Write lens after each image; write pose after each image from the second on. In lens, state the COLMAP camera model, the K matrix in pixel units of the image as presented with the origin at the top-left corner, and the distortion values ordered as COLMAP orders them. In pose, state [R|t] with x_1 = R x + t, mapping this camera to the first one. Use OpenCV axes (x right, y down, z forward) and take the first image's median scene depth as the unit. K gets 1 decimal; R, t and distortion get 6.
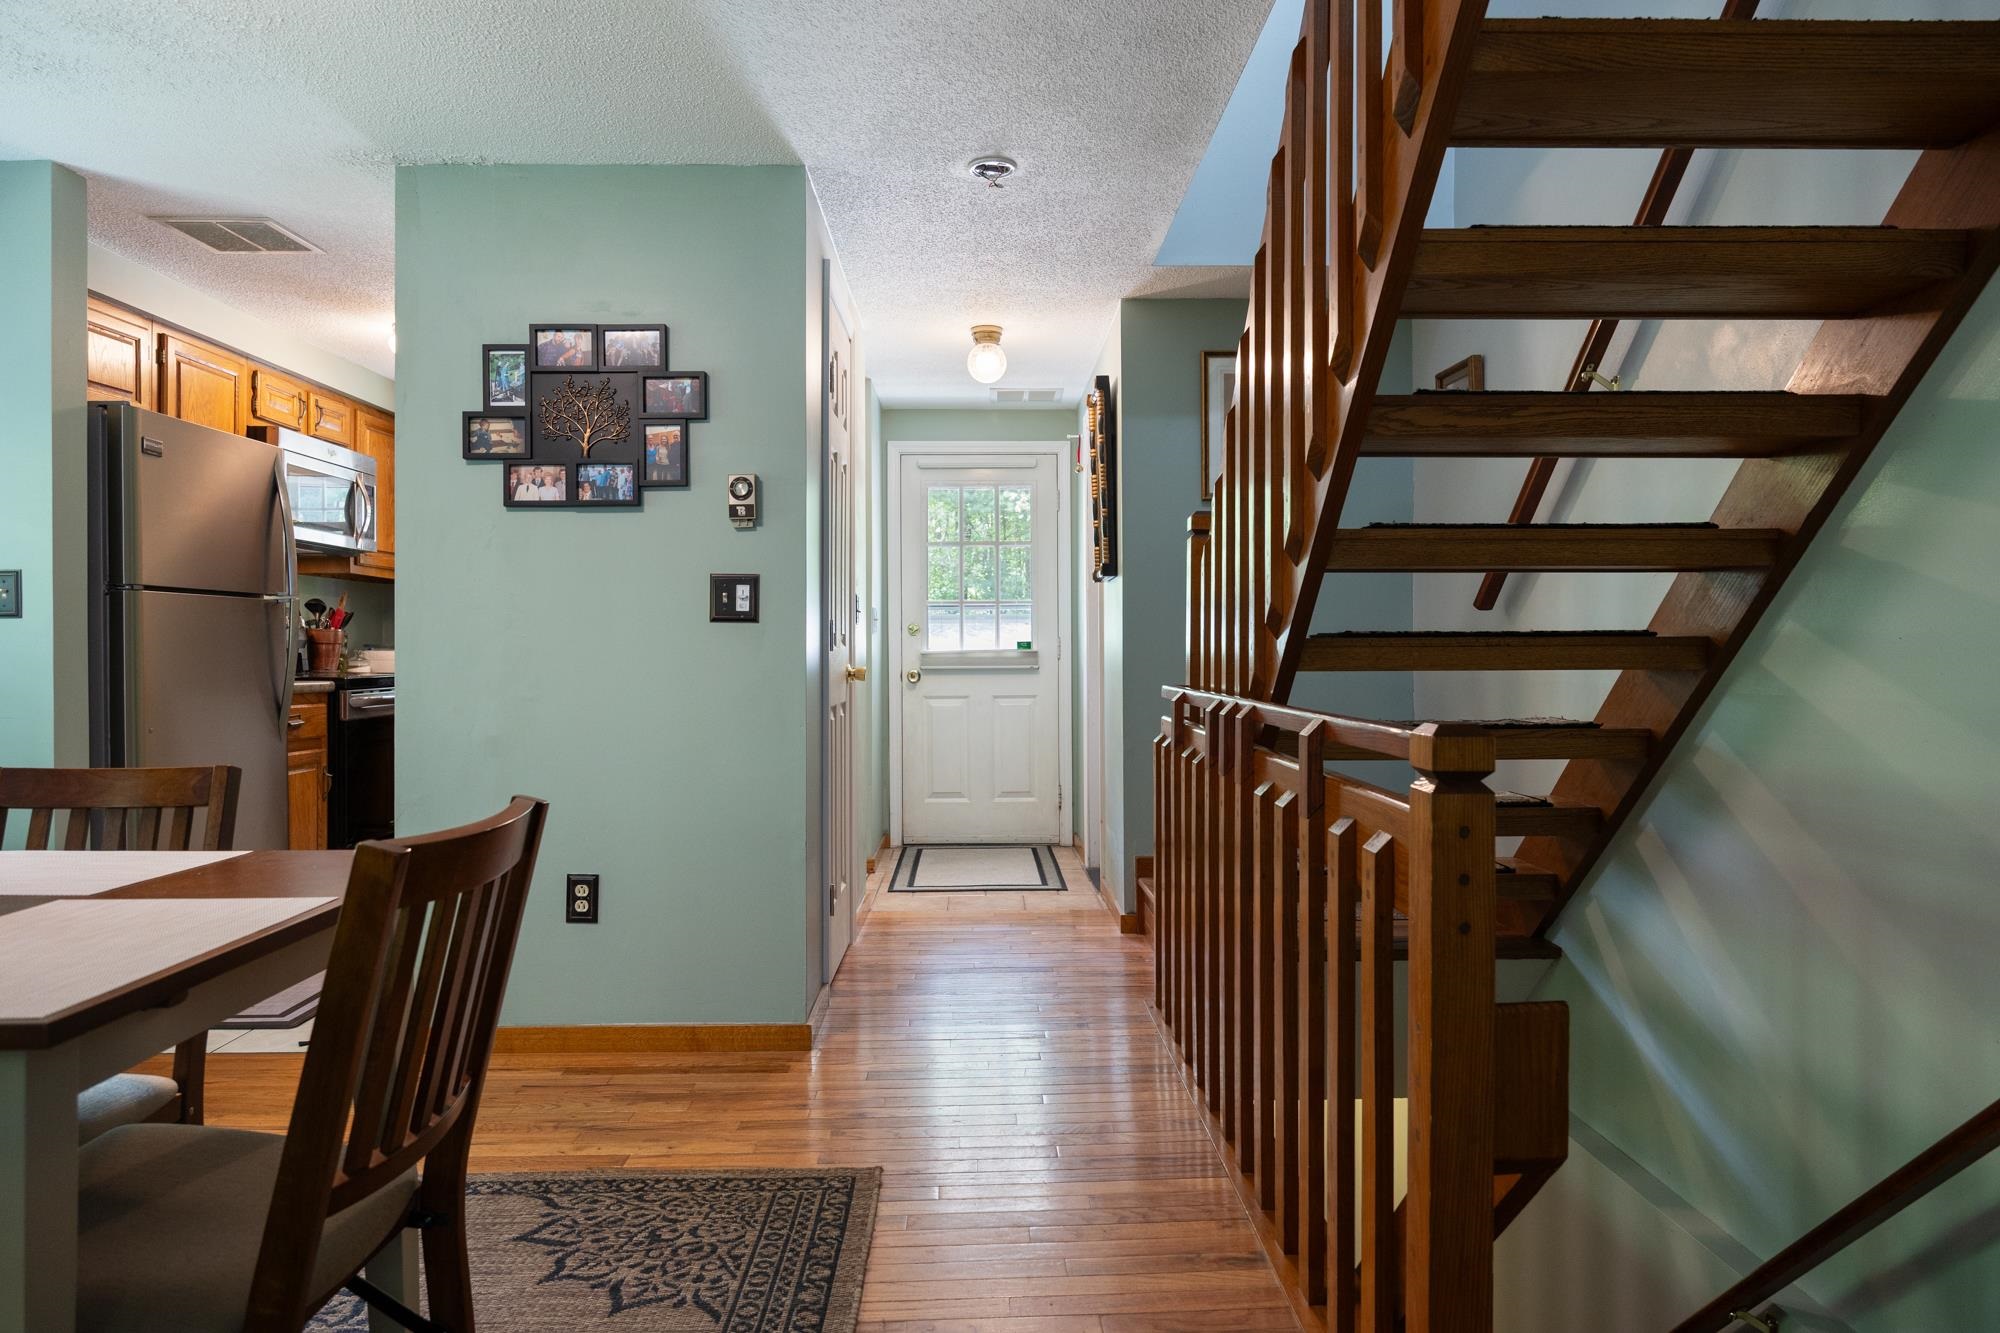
lens RADIAL K [[1227.0, 0, 1004.3], [0, 1227.0, 657.8], [0, 0, 1]] dist [-0.022022, 0.013065]
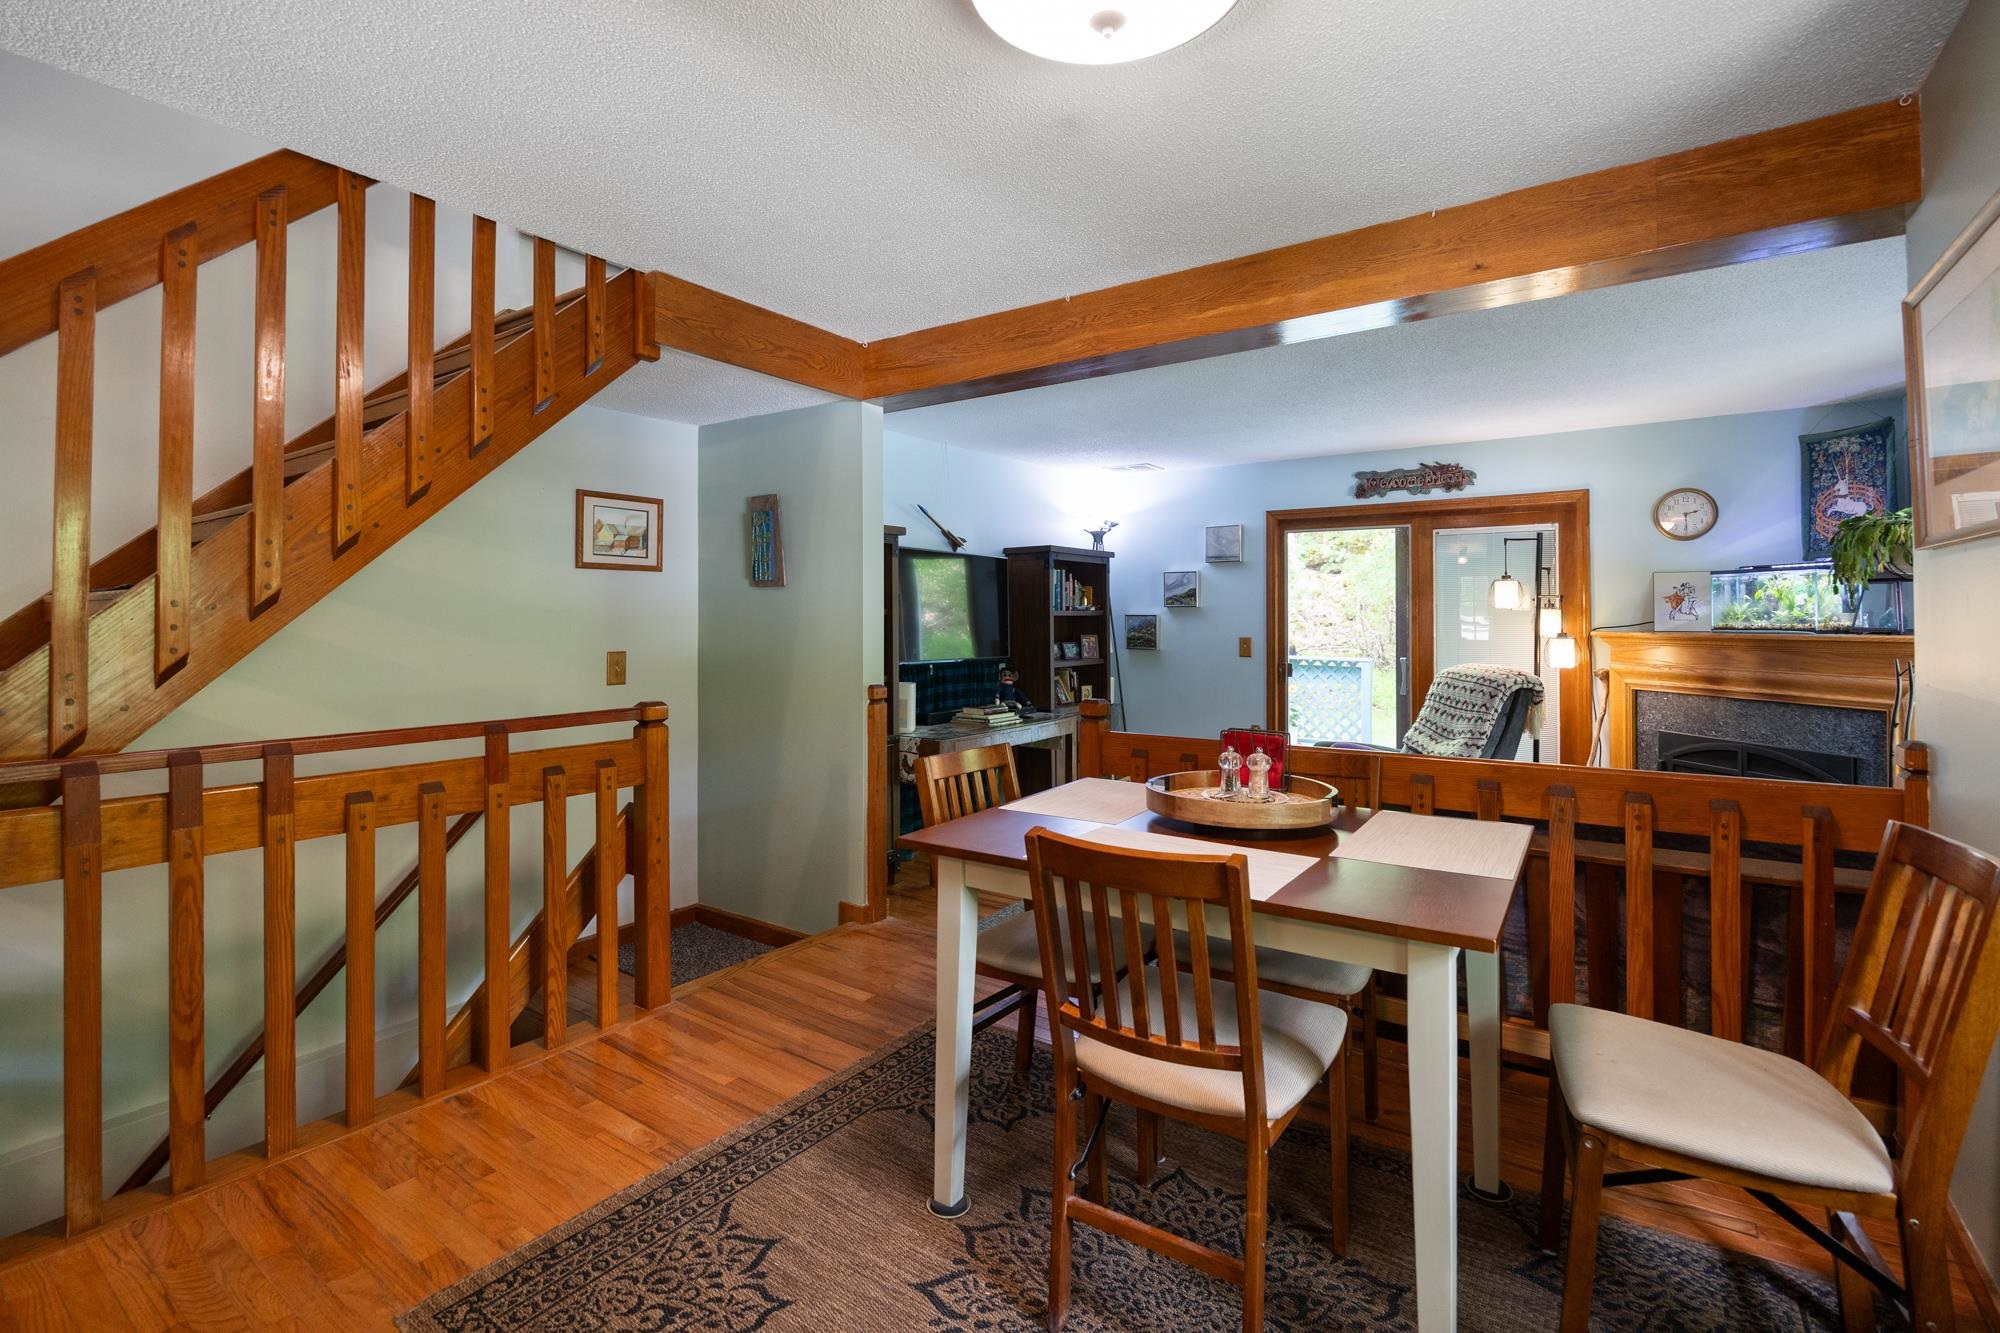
lens RADIAL K [[903.8, 0, 997.4], [0, 903.8, 604.9], [0, 0, 1]] dist [-0.010765, 0.000124]
pose [[-0.803672, 0.009630, 0.594995, -0.634052], [0.003647, 0.999930, -0.011258, -0.058115], [-0.595062, -0.006878, -0.803650, 0.969702]]
